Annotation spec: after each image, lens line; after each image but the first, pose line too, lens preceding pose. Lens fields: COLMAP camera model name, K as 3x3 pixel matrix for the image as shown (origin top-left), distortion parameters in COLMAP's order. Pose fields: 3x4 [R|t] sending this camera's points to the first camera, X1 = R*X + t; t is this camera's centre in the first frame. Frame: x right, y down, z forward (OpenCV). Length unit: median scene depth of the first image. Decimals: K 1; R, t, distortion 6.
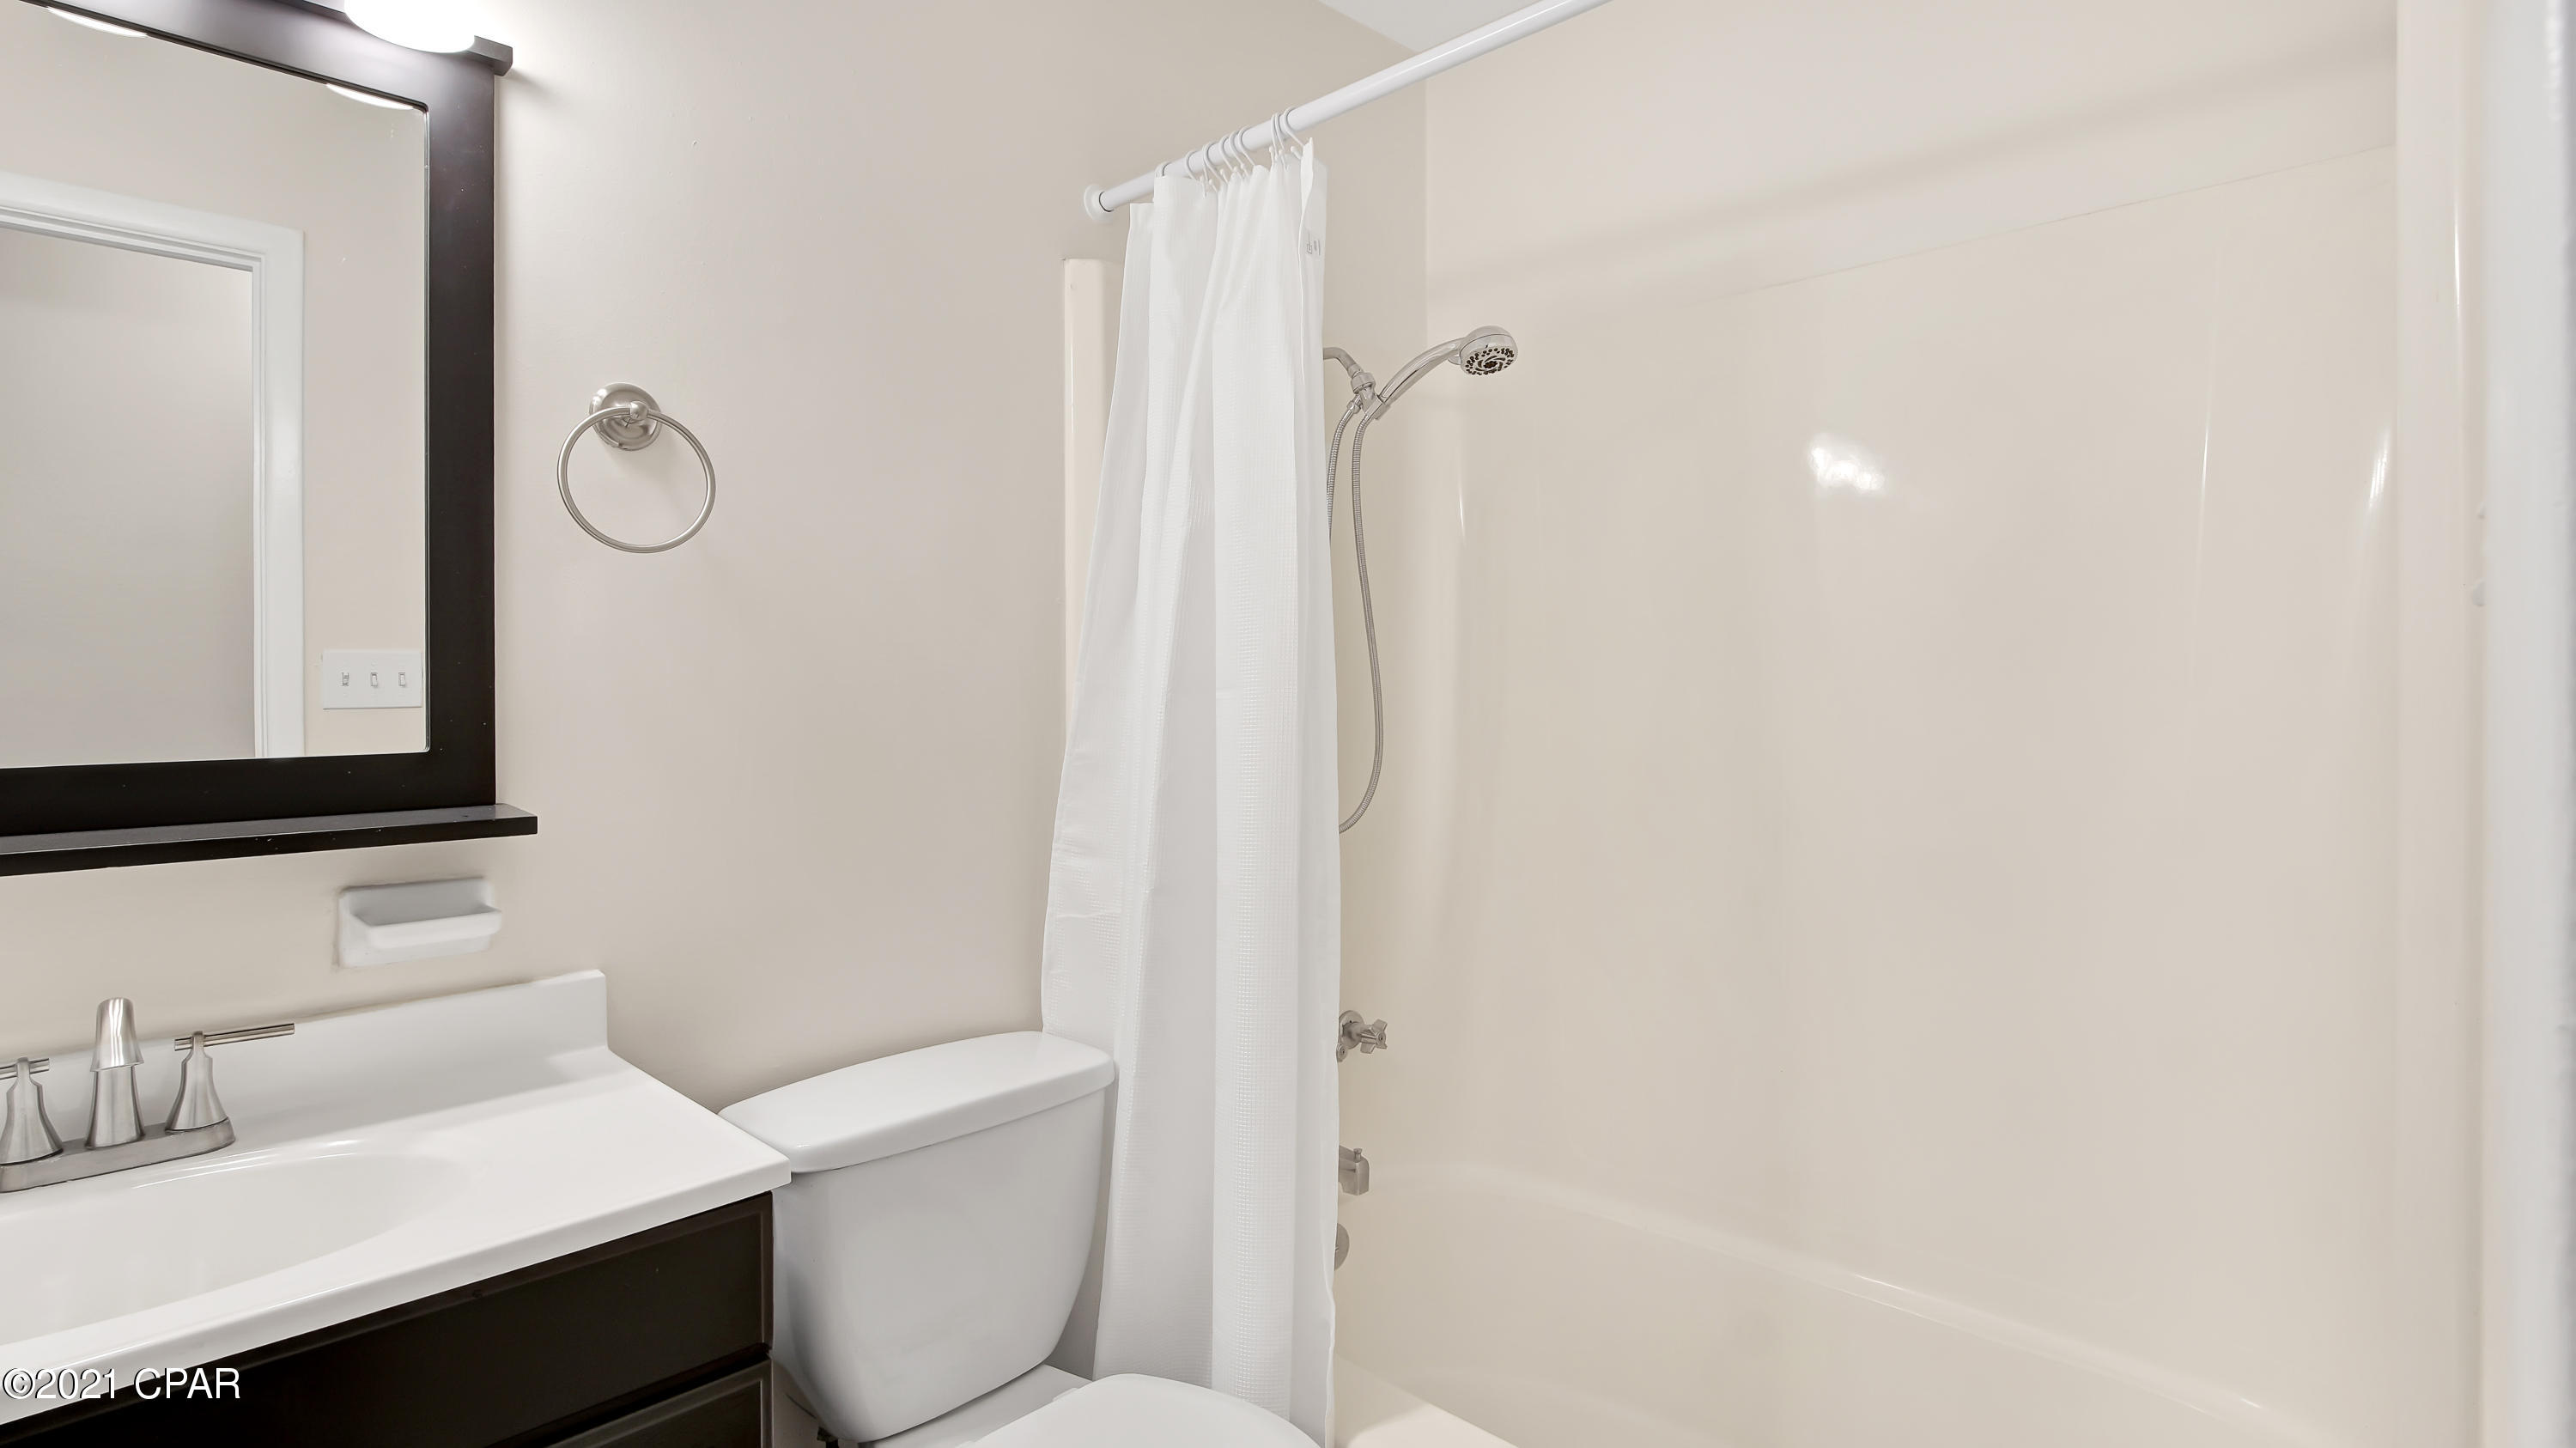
lens RADIAL K [[1239.3, 0, 1279.9], [0, 1239.3, 672.6], [0, 0, 1]] dist [-0.012048, 0.000962]
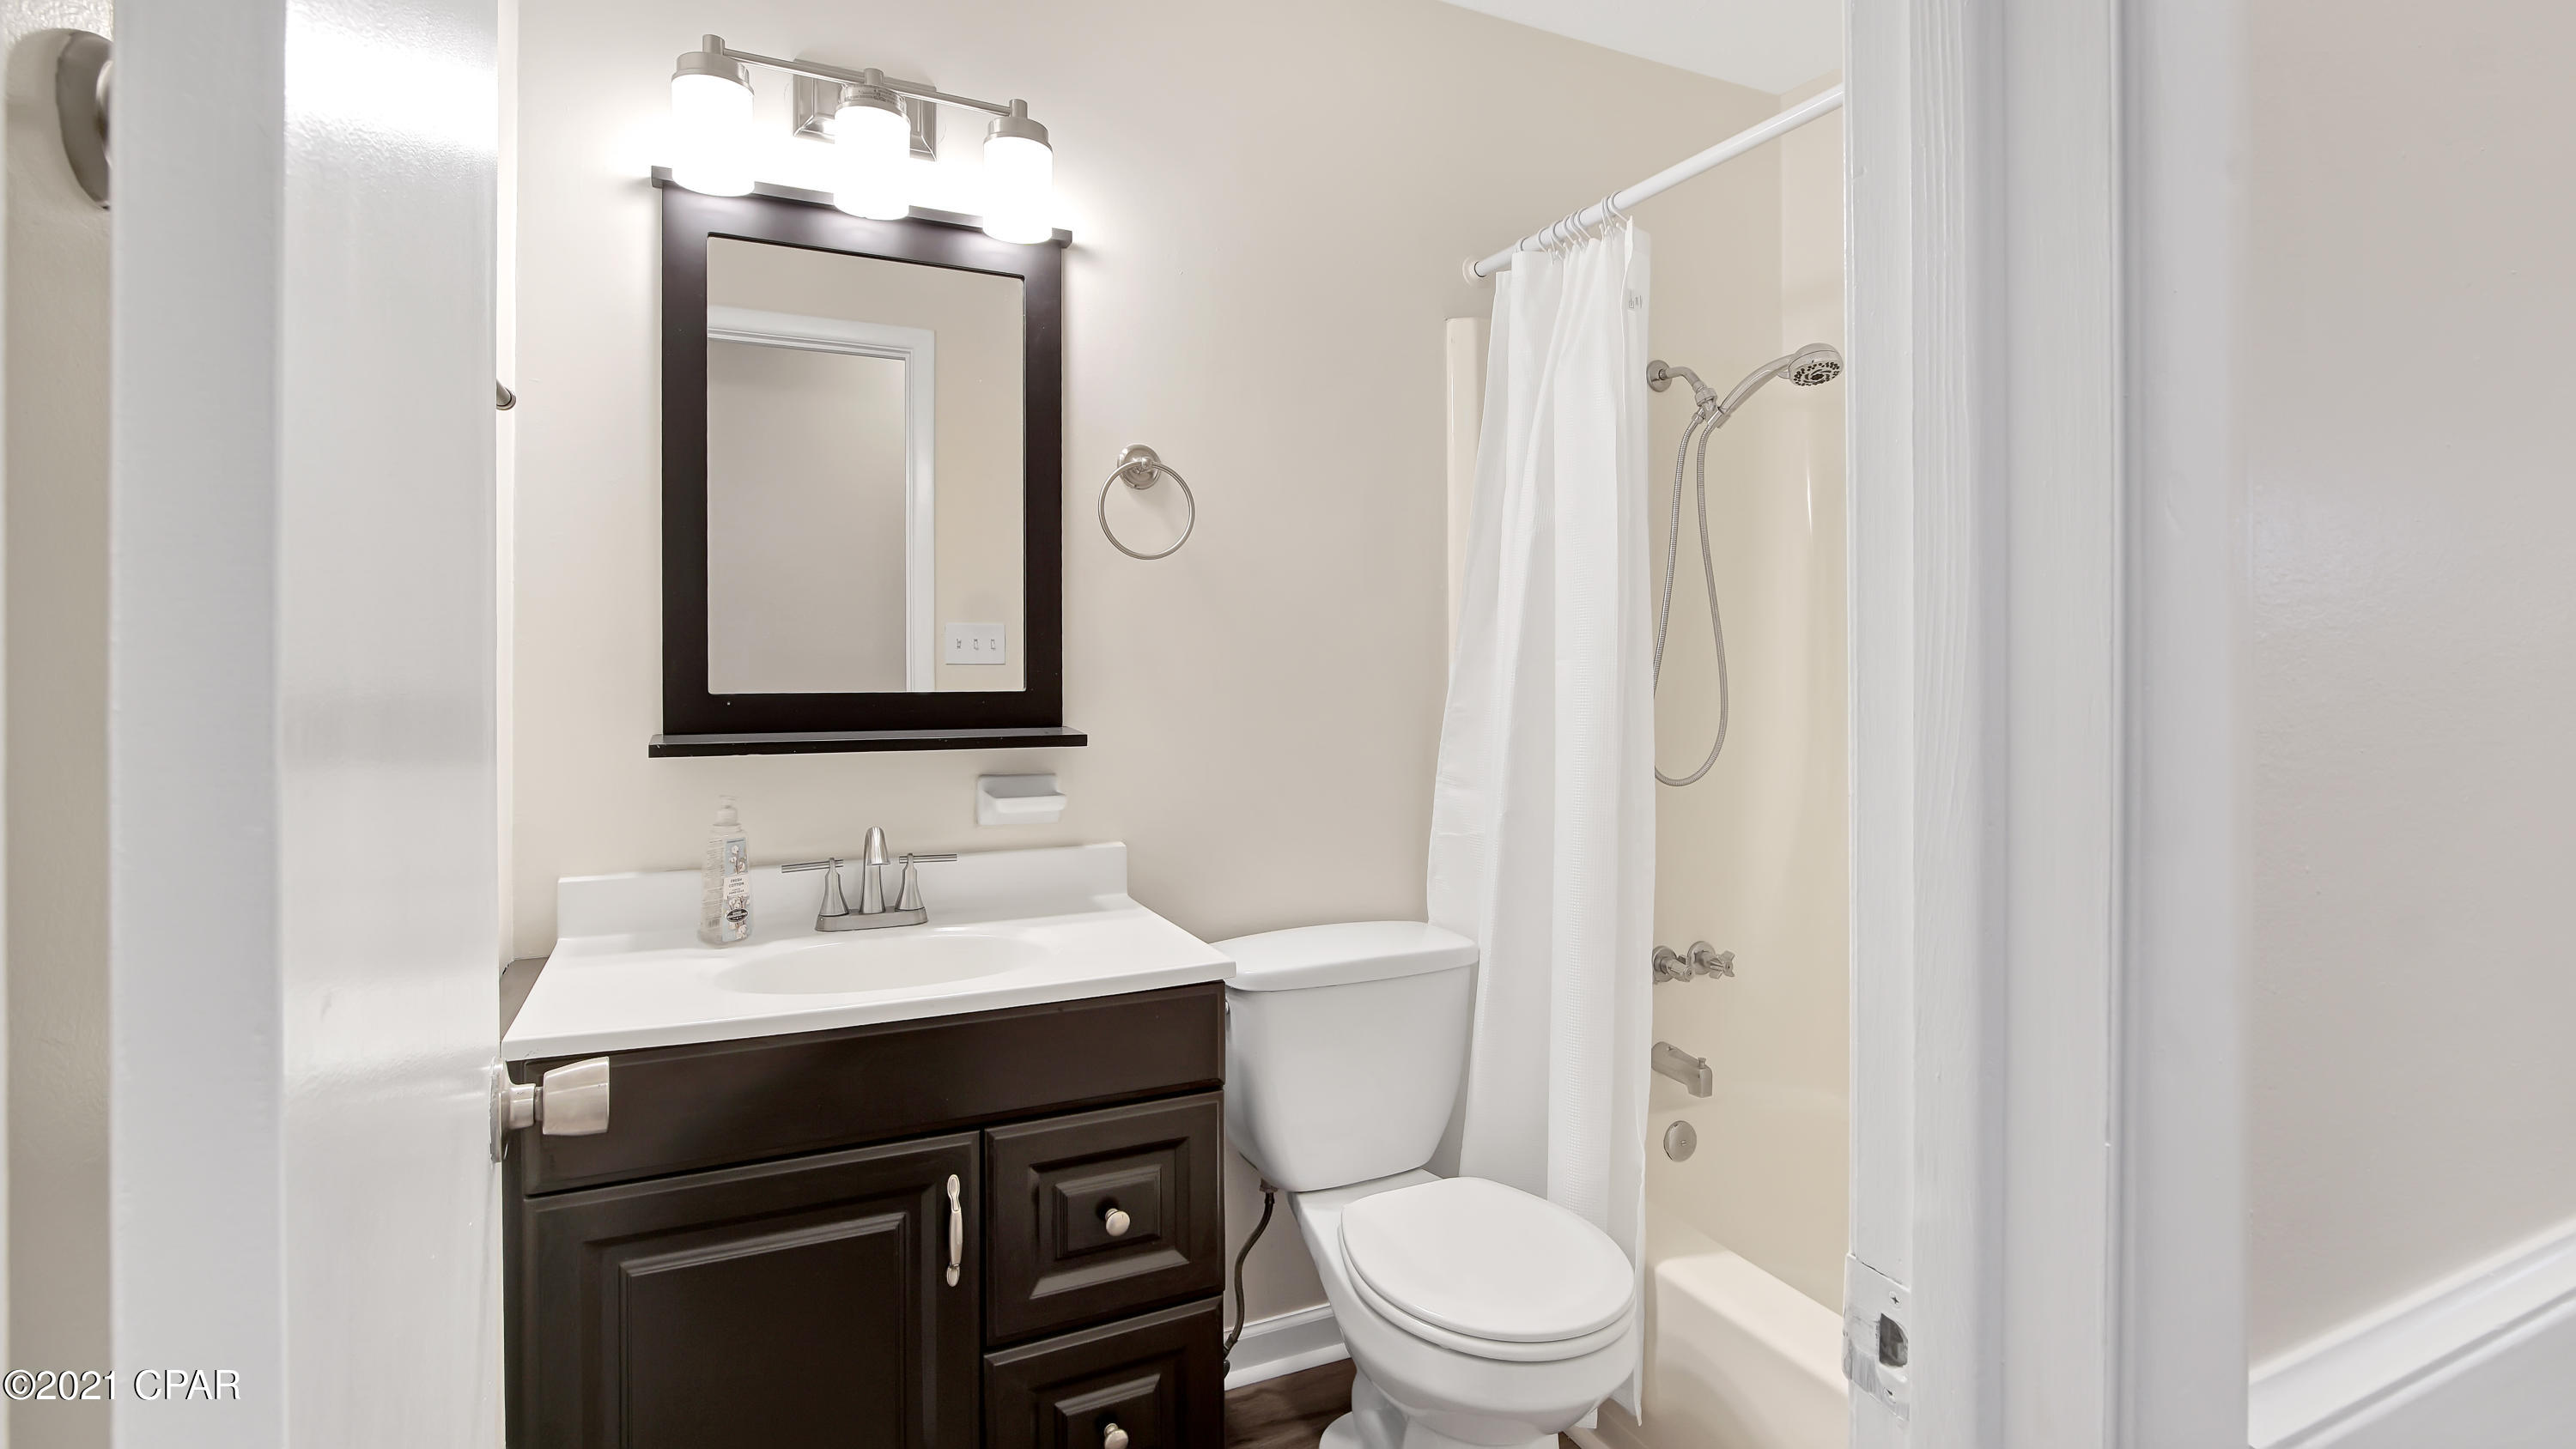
lens RADIAL K [[1174.0, 0, 1288.0], [0, 1174.0, 724.5], [0, 0, 1]] dist [-0.002627, -0.000327]
pose [[0.936431, 0.033958, -0.349204, 0.119521], [-0.009485, 0.997391, 0.071557, -0.002732], [0.350723, -0.063696, 0.934311, -0.233697]]
